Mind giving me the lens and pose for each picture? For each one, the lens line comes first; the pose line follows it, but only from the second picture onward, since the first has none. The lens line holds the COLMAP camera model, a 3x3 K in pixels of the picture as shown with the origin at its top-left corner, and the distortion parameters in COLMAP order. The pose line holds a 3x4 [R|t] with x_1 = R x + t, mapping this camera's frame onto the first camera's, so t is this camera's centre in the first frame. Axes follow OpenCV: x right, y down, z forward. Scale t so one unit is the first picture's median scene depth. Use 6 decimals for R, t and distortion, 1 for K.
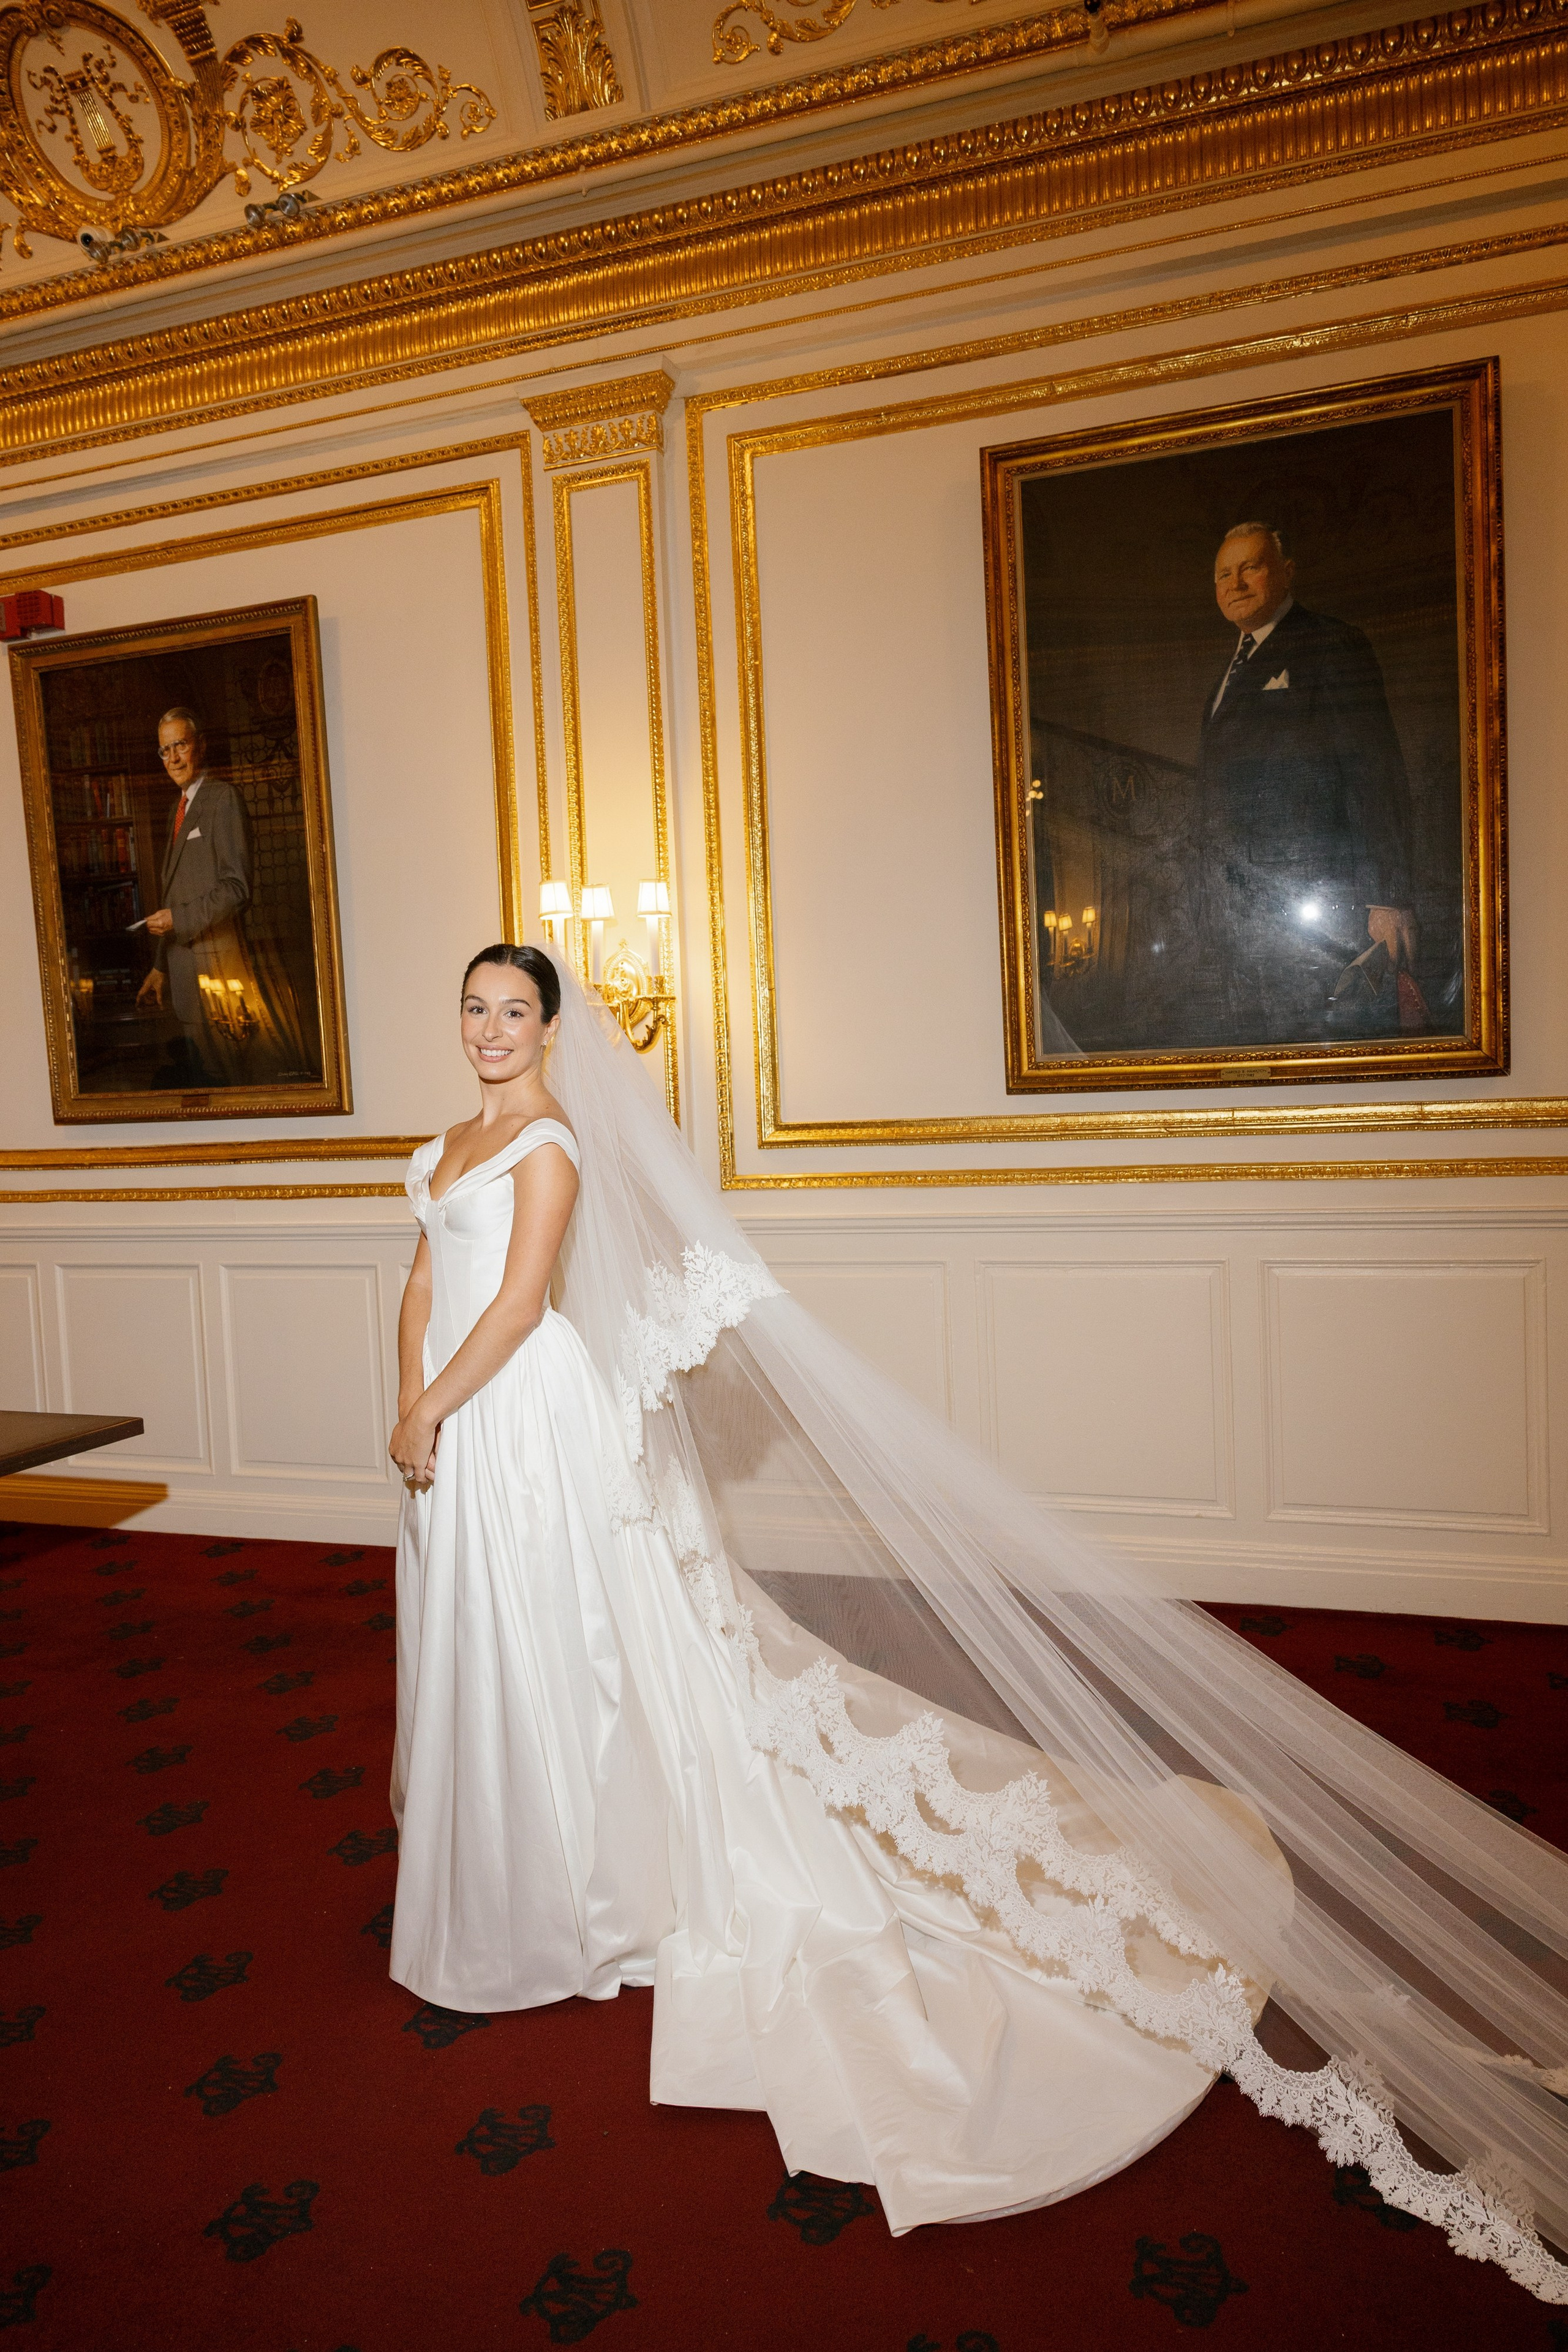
lens RADIAL K [[1579.2, 0, 784.0], [0, 1579.2, 1176.0], [0, 0, 1]] dist [0.002085, -0.000457]
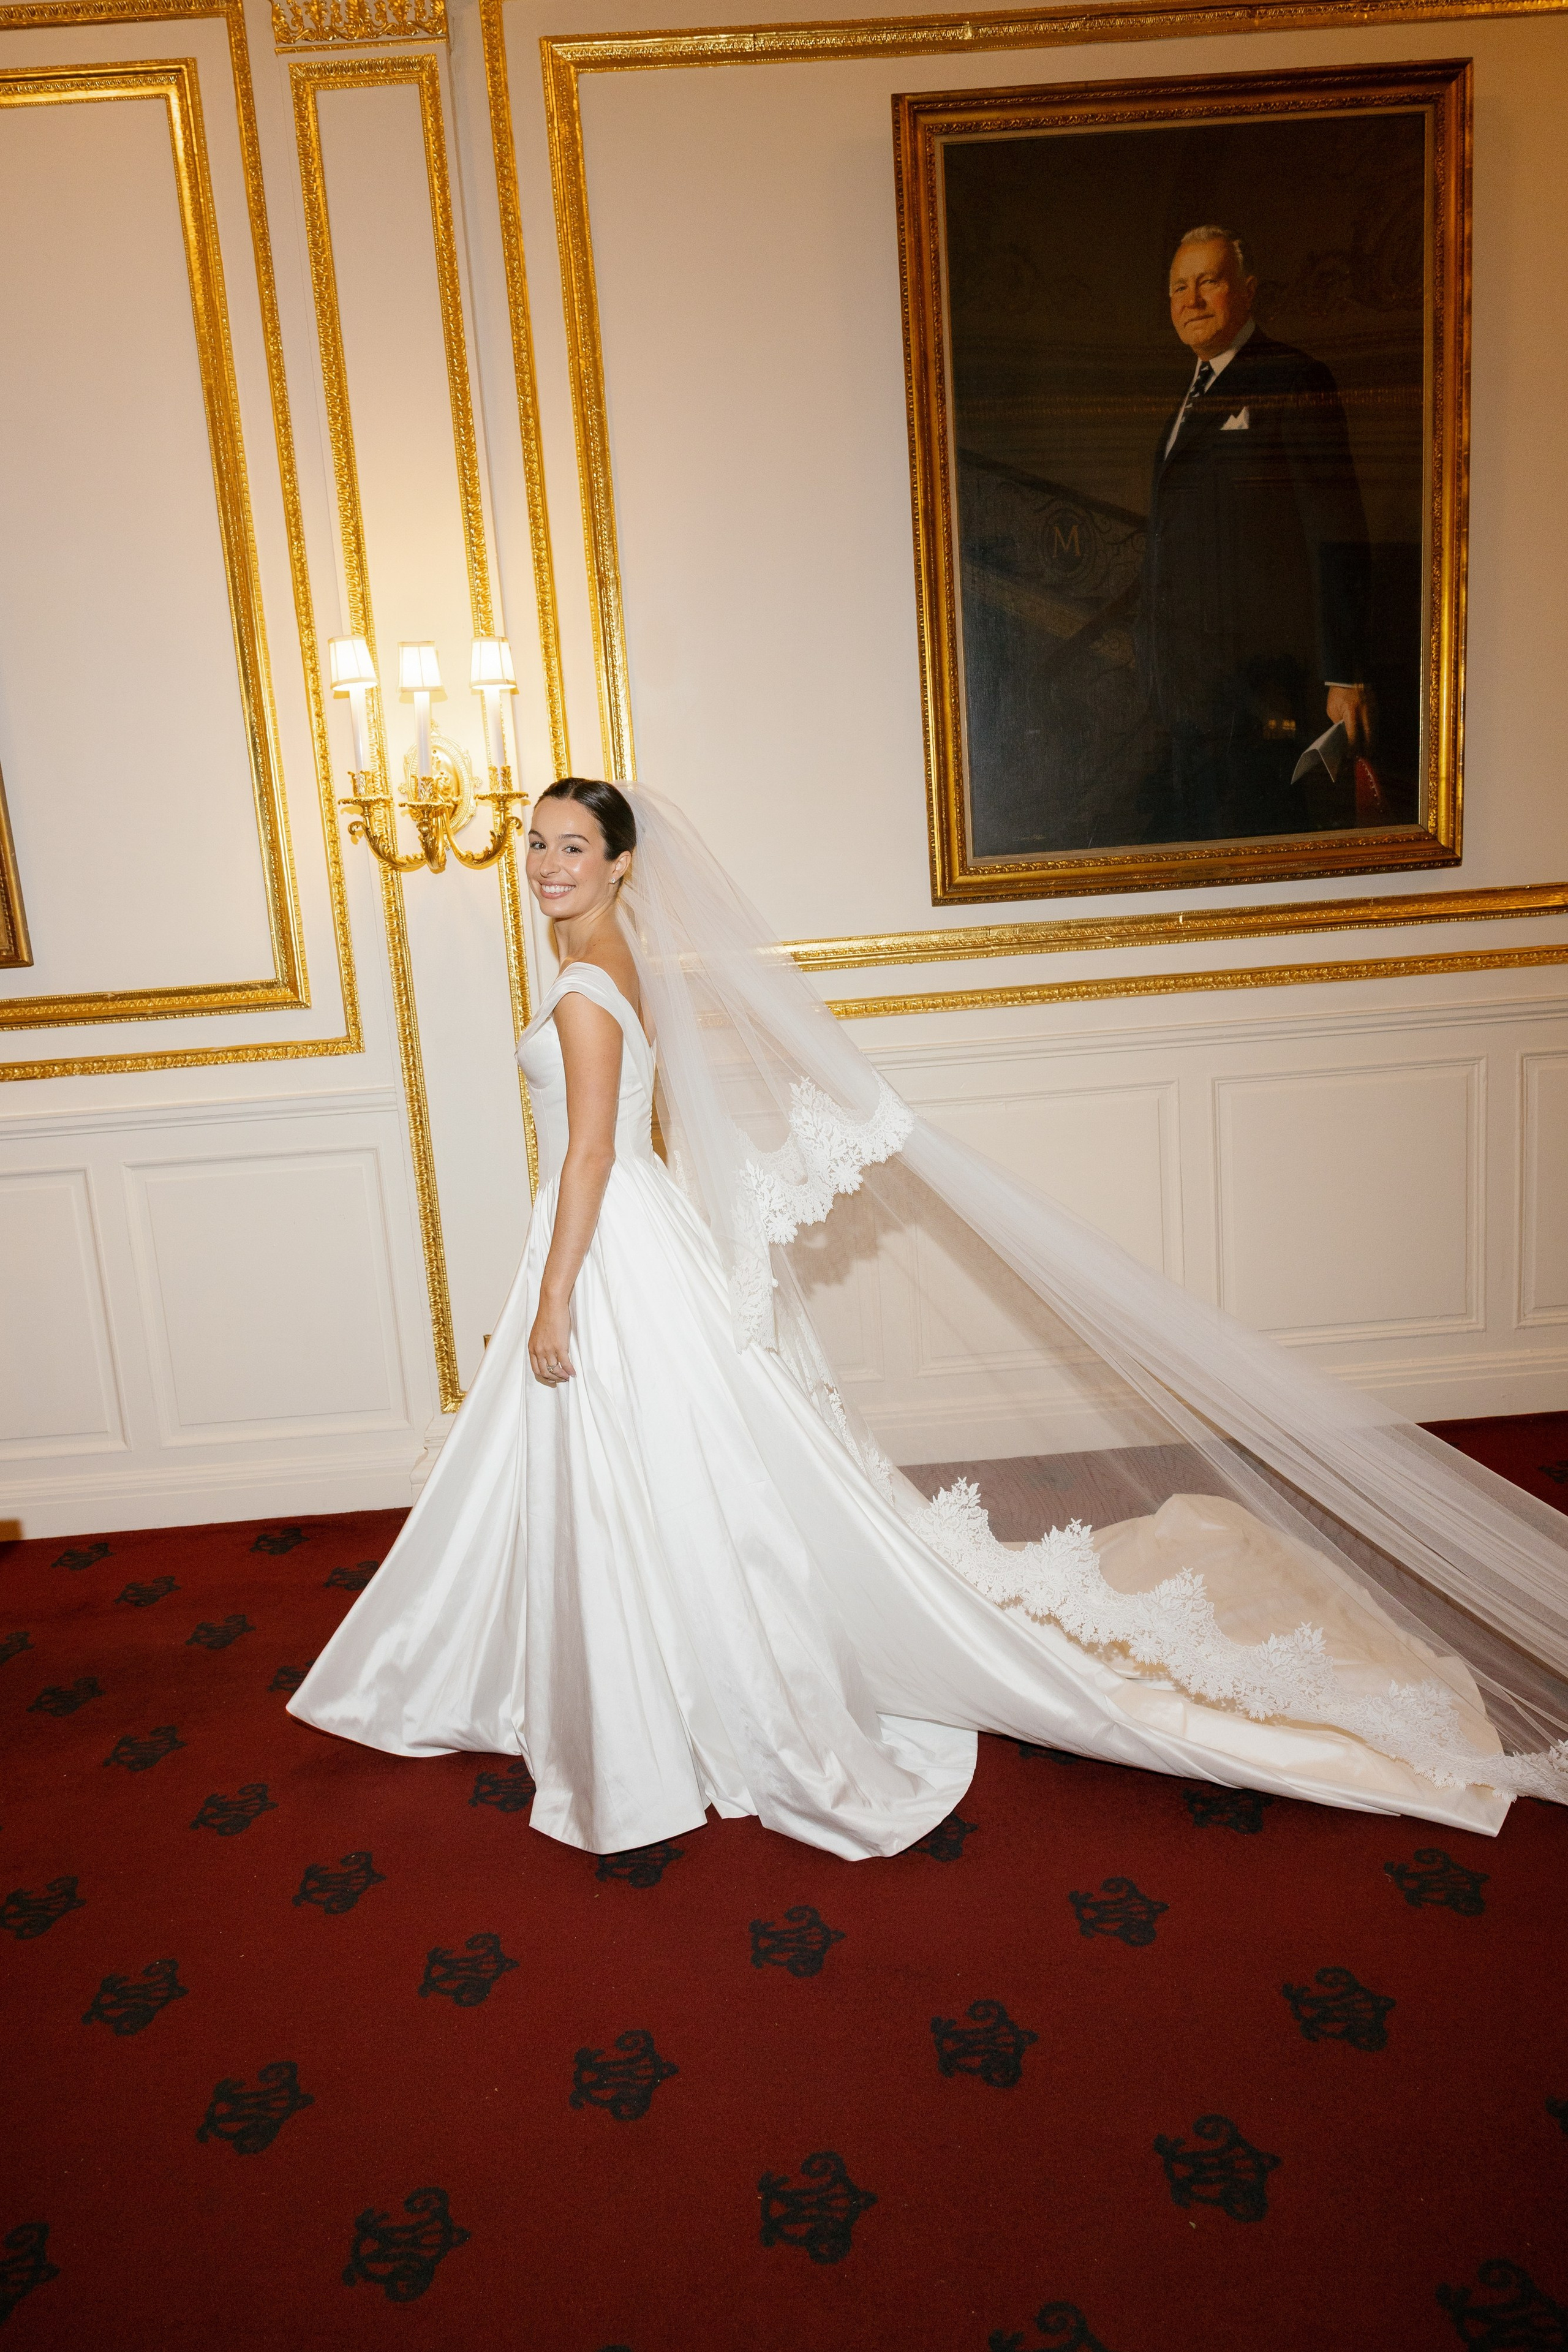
lens RADIAL K [[1558.6, 0, 777.8], [0, 1558.6, 1173.3], [0, 0, 1]] dist [0.004731, -0.001579]
pose [[0.930432, -0.087252, 0.355926, -0.239925], [0.055116, 0.993513, 0.099470, 0.003979], [-0.362296, -0.072933, 0.929205, 0.218765]]
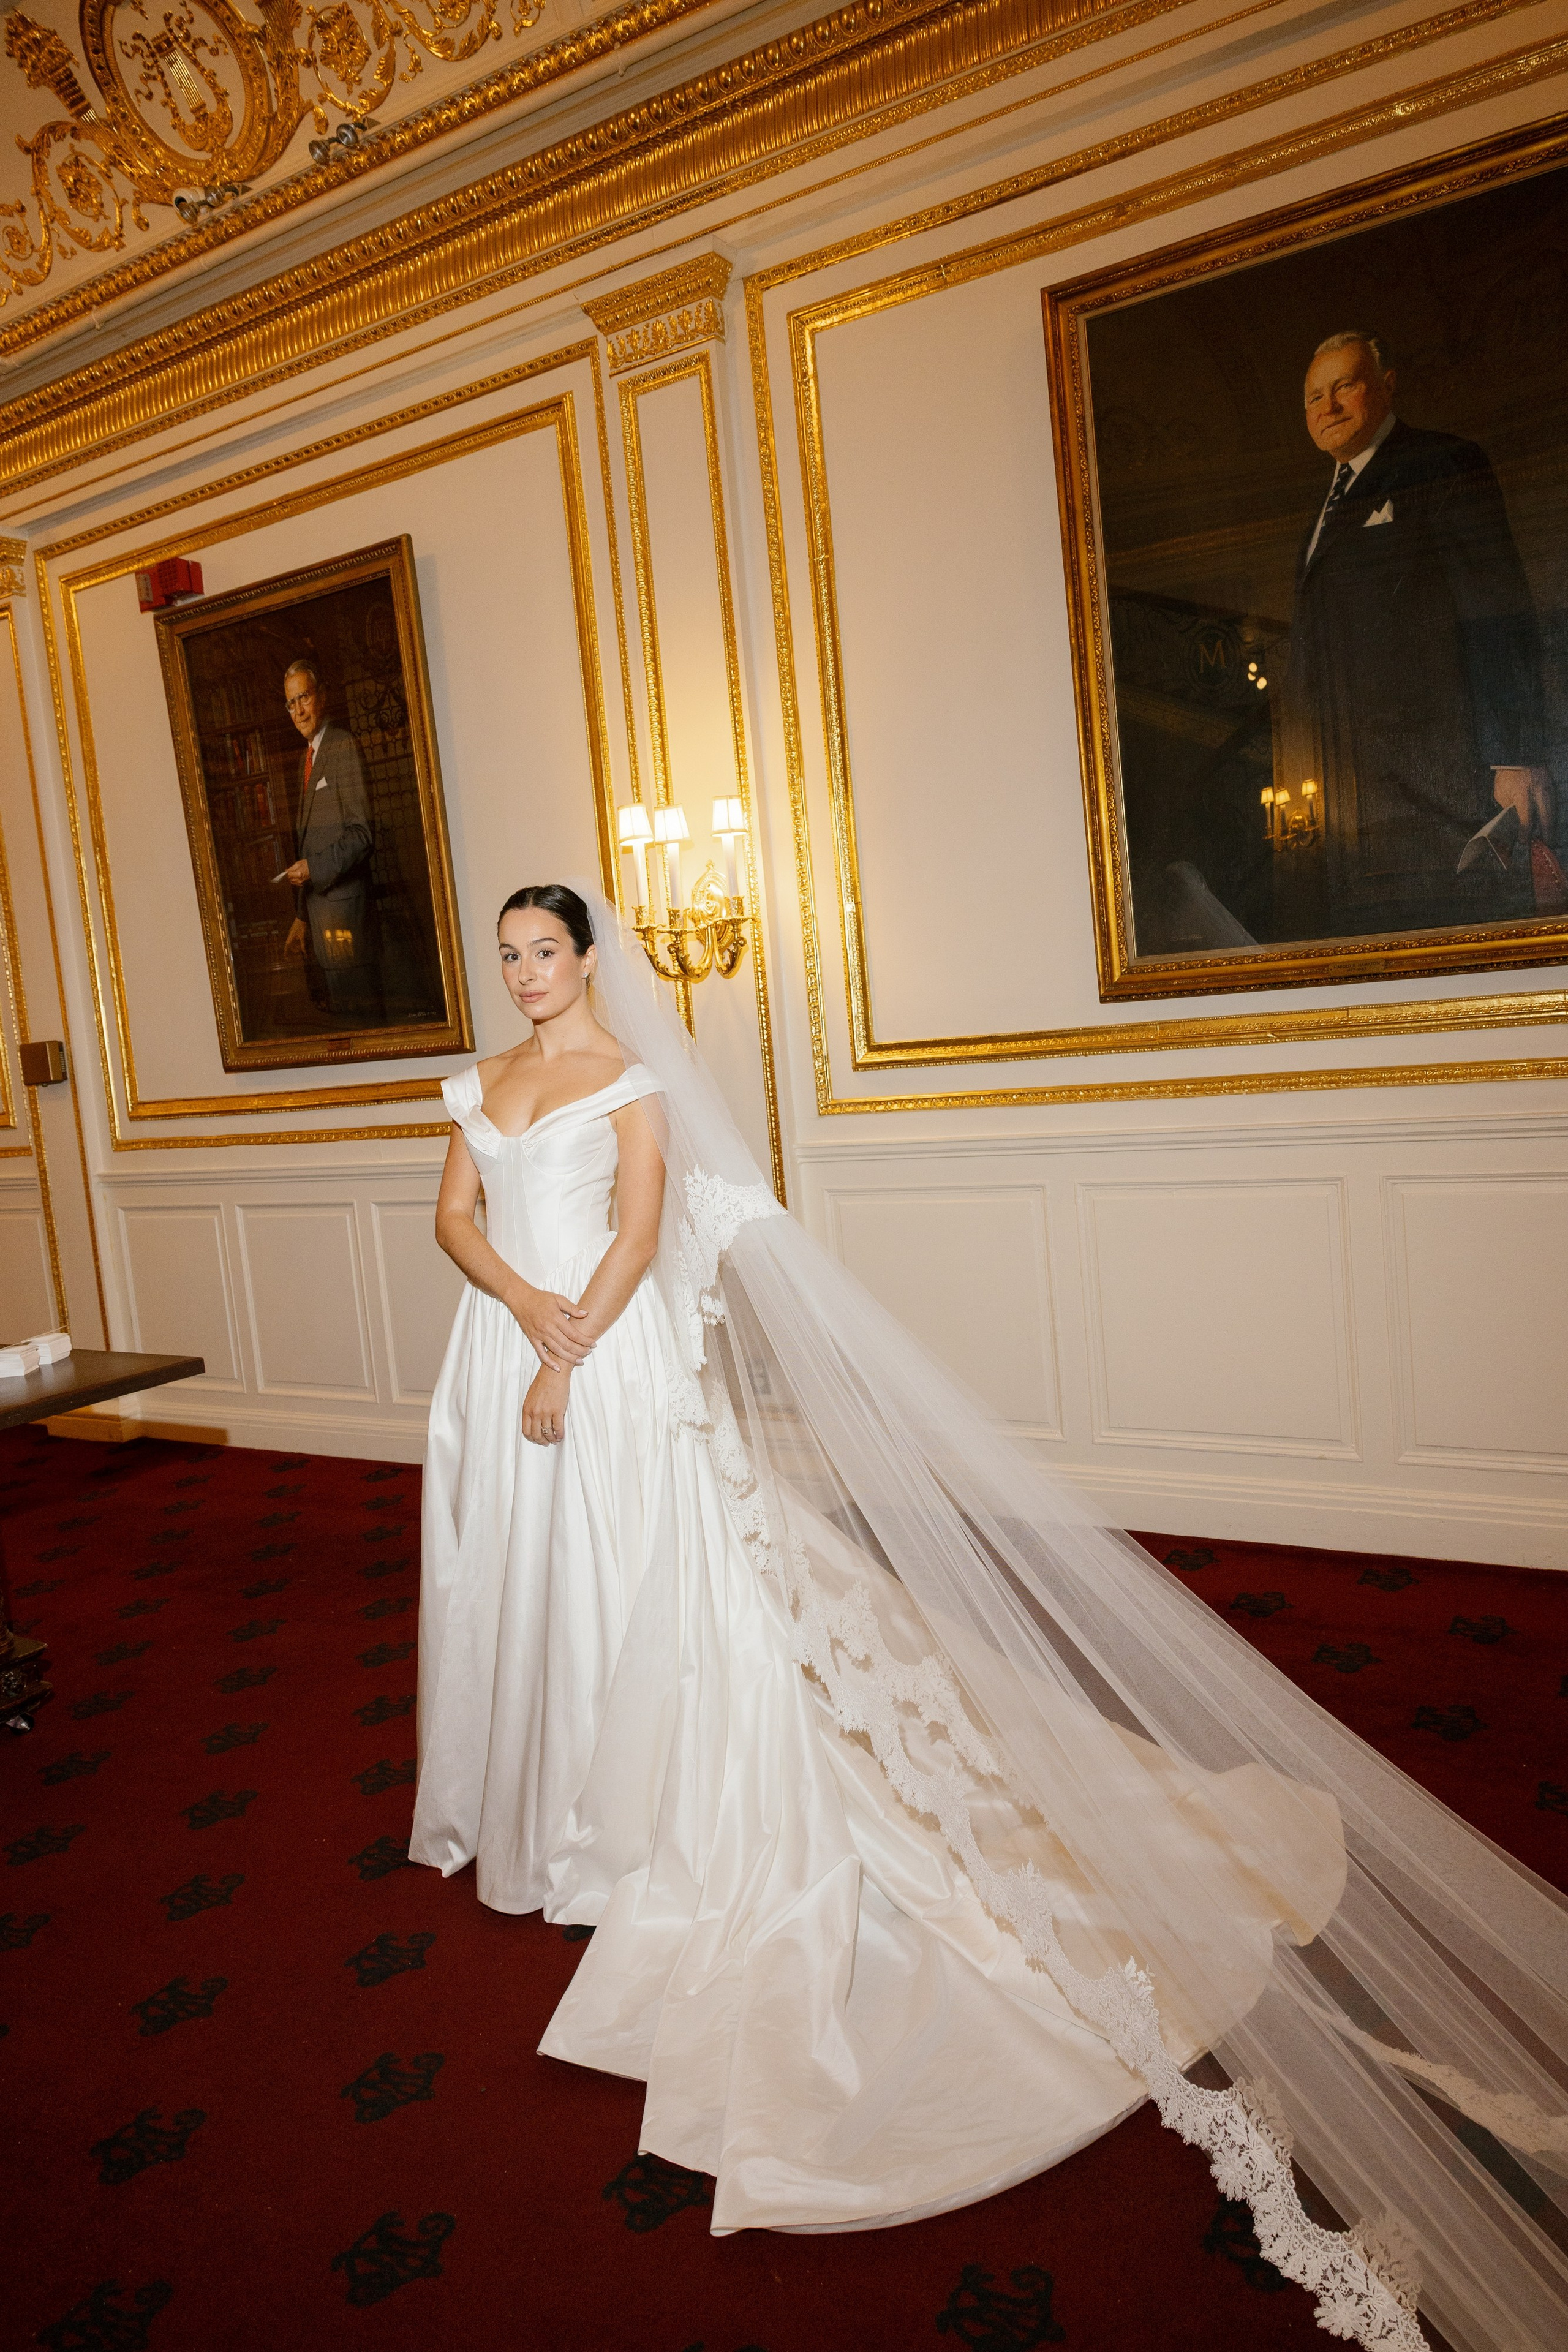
lens RADIAL K [[1579.2, 0, 784.0], [0, 1579.2, 1176.0], [0, 0, 1]] dist [0.002085, -0.000457]
pose [[0.978479, -0.025534, -0.204762, 0.139204], [0.036592, 0.998059, 0.050399, -0.003781], [0.203077, -0.056807, 0.977513, 0.050508]]
